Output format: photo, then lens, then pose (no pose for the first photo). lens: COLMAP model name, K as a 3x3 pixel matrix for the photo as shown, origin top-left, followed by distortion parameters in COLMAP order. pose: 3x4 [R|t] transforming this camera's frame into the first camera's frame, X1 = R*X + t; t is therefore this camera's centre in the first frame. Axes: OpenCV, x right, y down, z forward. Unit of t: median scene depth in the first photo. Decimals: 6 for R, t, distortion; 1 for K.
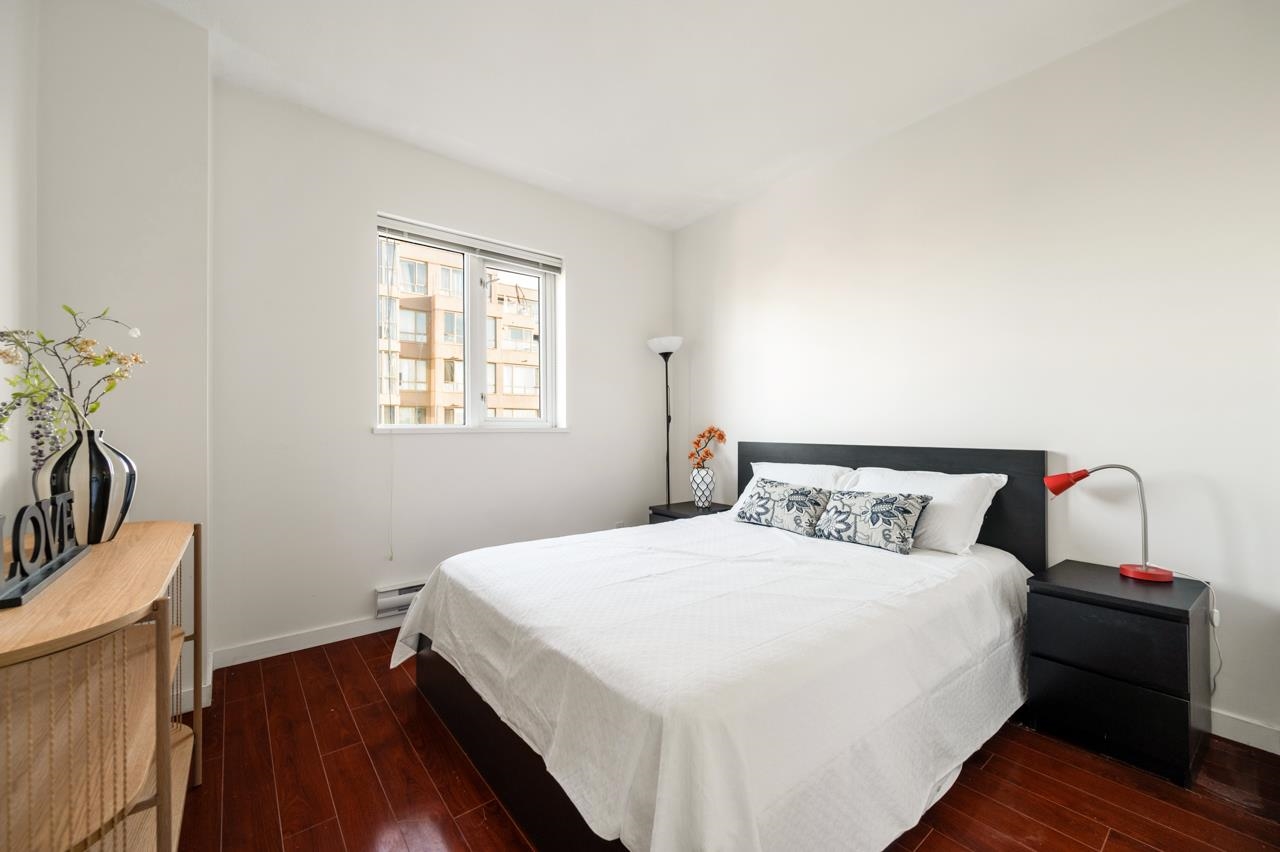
lens RADIAL K [[516.1, 0, 638.5], [0, 516.1, 425.3], [0, 0, 1]] dist [0.001789, -0.000647]
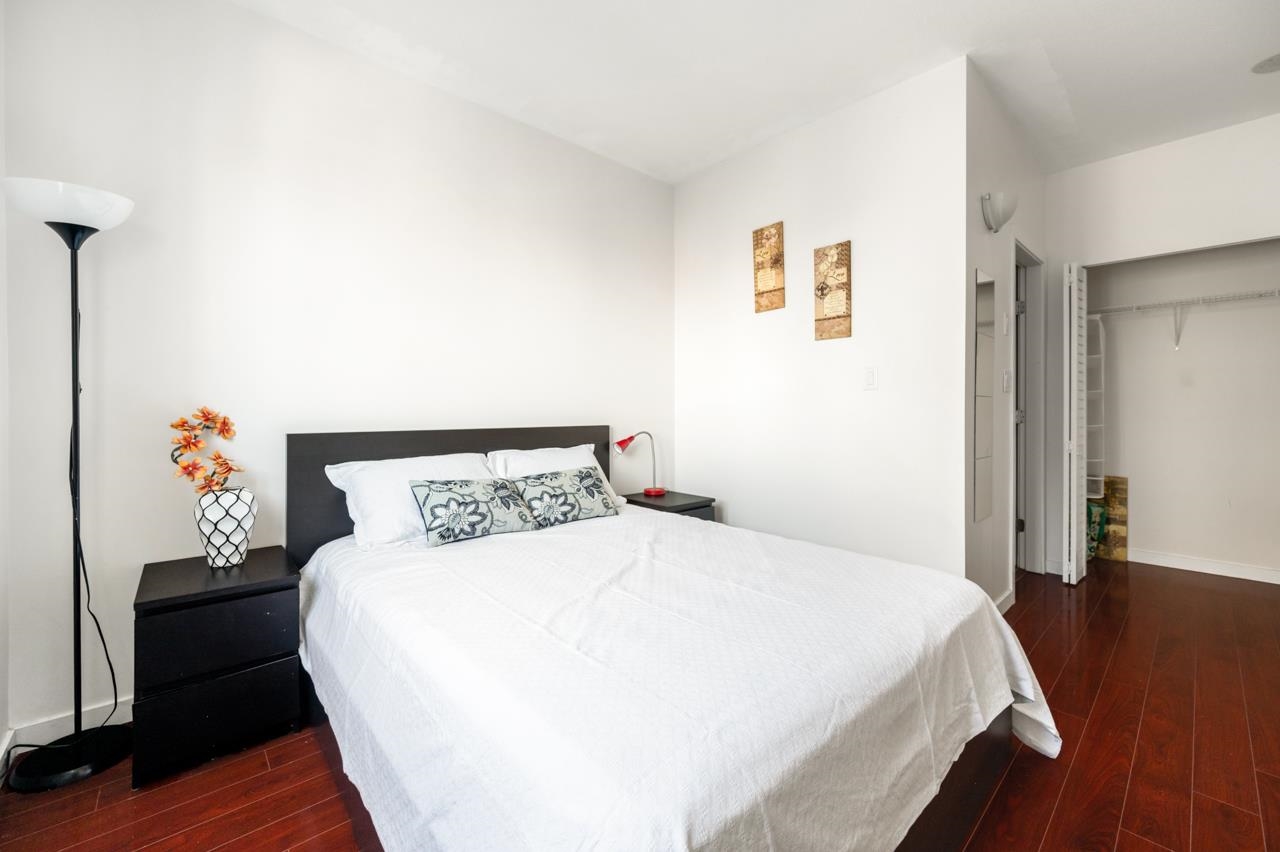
lens RADIAL K [[516.1, 0, 638.5], [0, 516.1, 415.7], [0, 0, 1]] dist [0.001789, -0.000647]
pose [[-0.069728, -0.005569, 0.997550, -0.524468], [0.003012, 0.999979, 0.005793, 0.010050], [-0.997561, 0.003408, -0.069710, 0.799601]]
